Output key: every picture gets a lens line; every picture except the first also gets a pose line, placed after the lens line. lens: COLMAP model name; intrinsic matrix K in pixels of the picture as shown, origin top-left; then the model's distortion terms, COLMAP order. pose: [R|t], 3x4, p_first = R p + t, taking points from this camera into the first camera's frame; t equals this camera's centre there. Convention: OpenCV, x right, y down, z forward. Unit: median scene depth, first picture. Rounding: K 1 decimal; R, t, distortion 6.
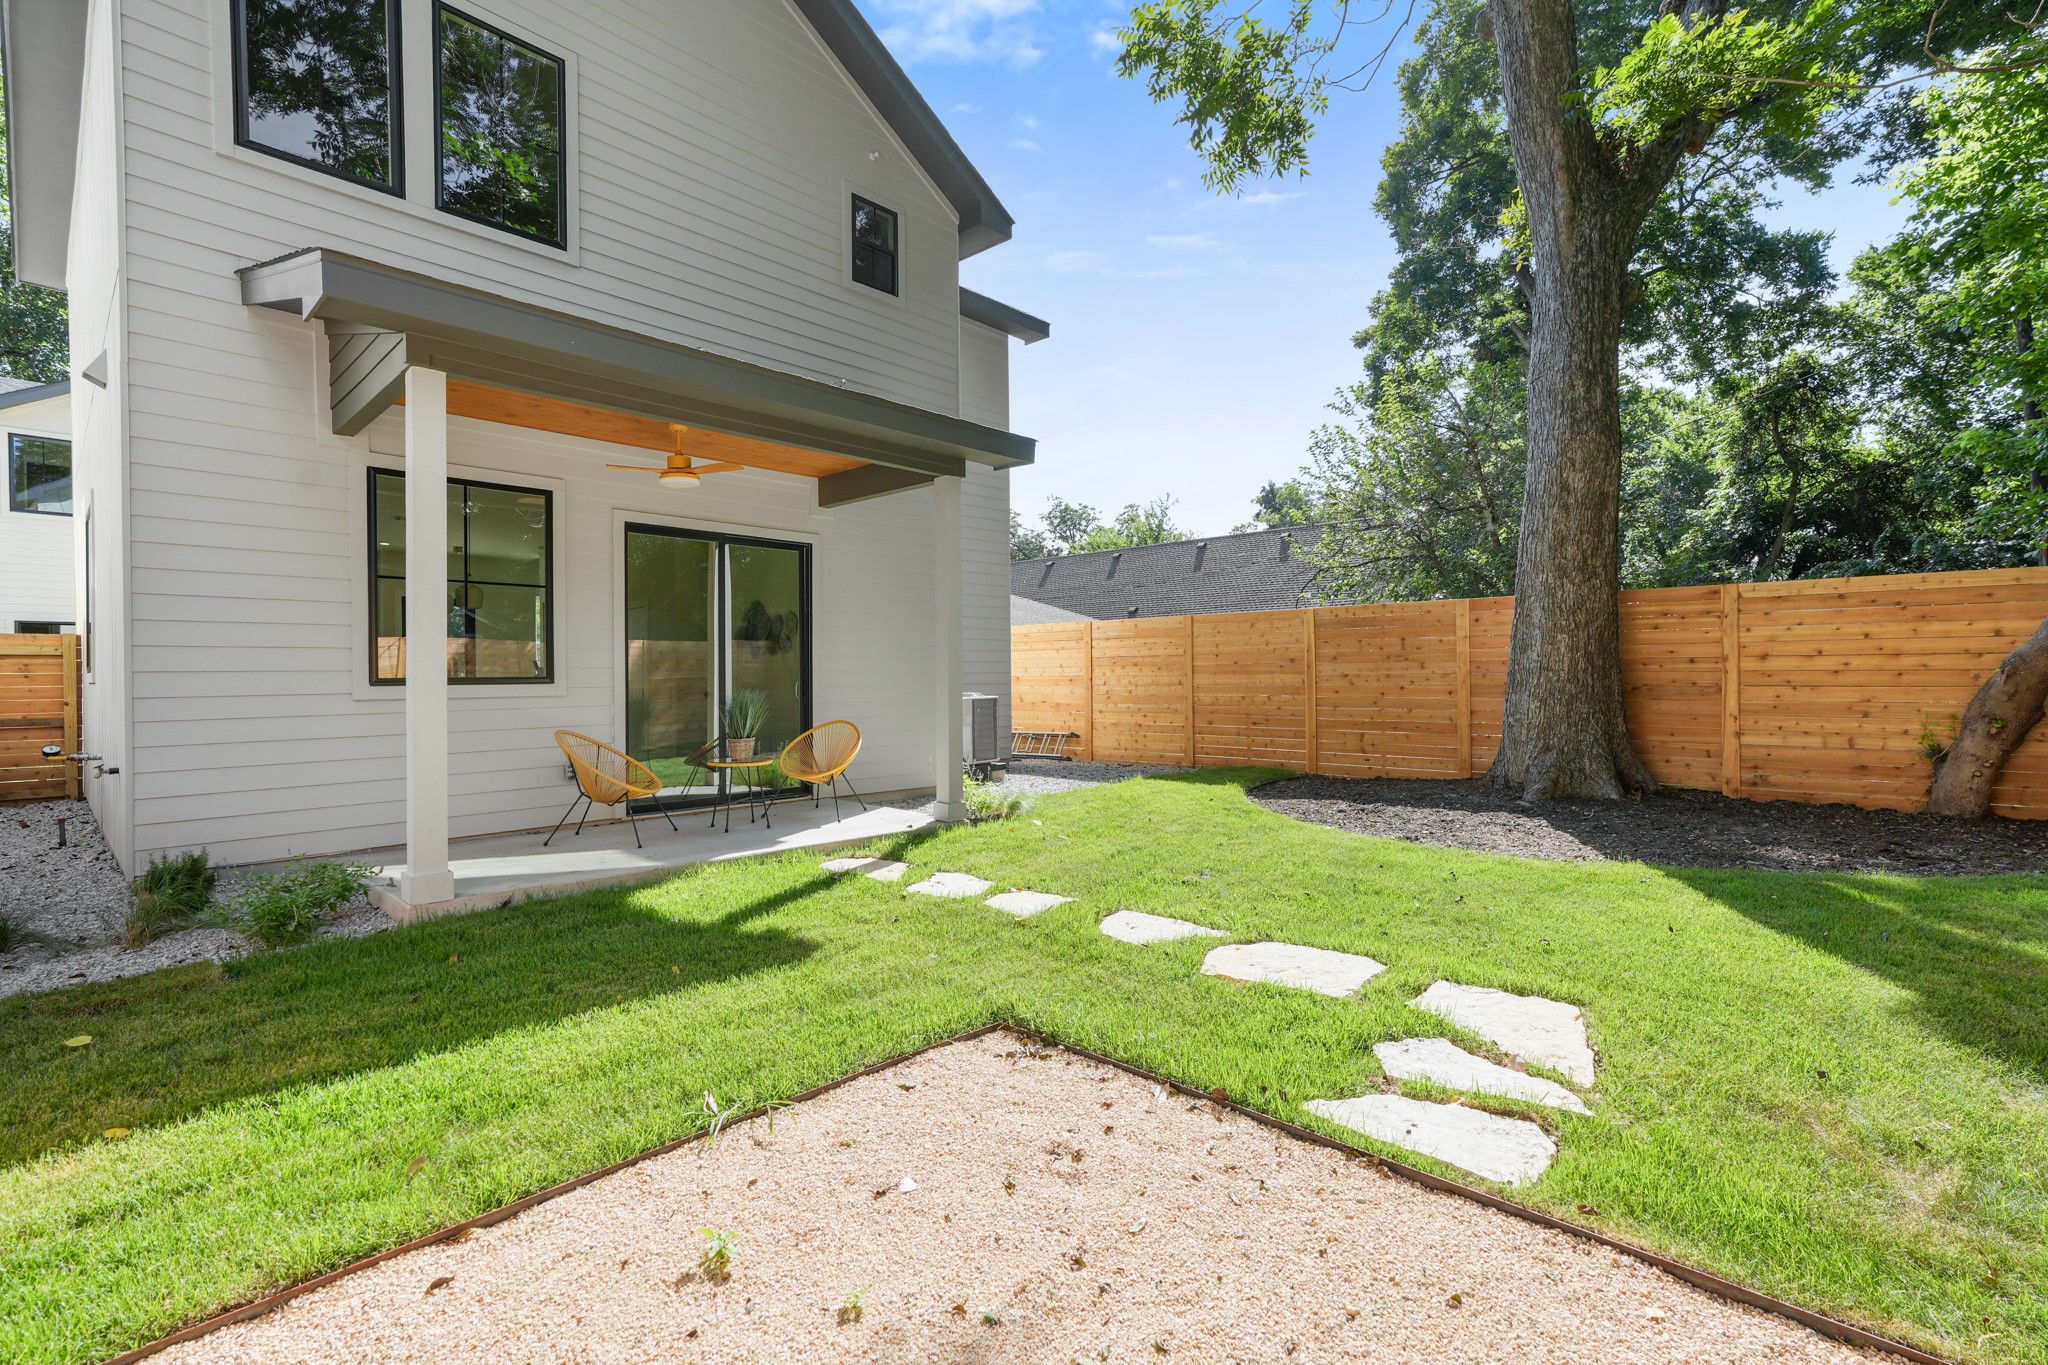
lens RADIAL K [[958.8, 0, 1025.7], [0, 958.8, 680.1], [0, 0, 1]] dist [0.004093, 0.000652]
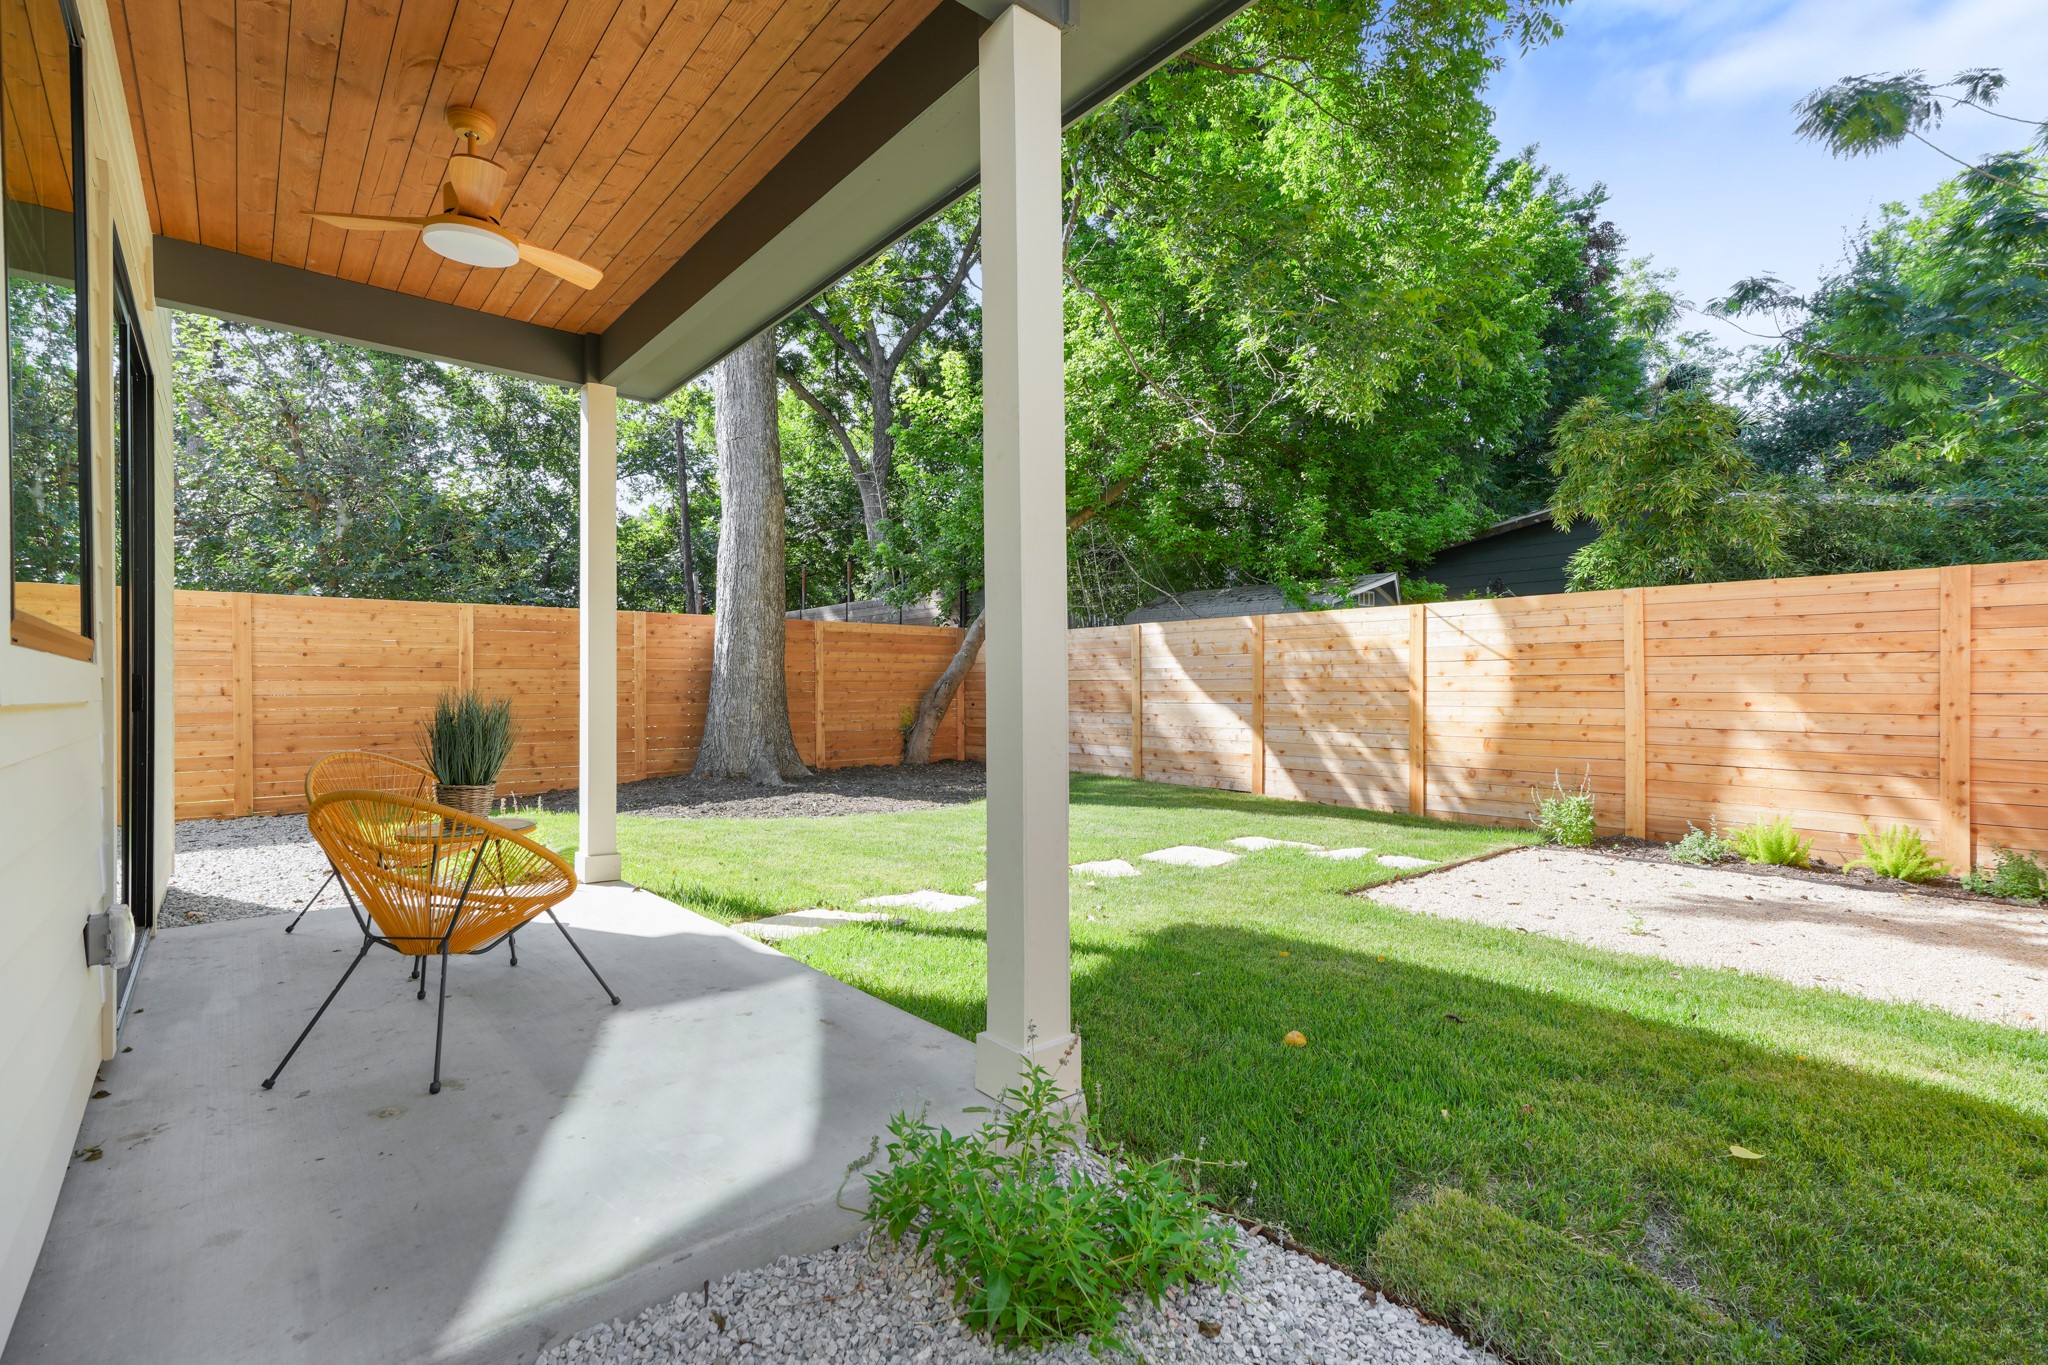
lens RADIAL K [[958.8, 0, 1026.7], [0, 958.8, 689.7], [0, 0, 1]] dist [0.004093, 0.000652]
pose [[0.093980, 0.003425, 0.995568, -0.566143], [0.007370, 0.999964, -0.004136, 0.009747], [-0.995547, 0.007726, 0.093952, 0.471758]]
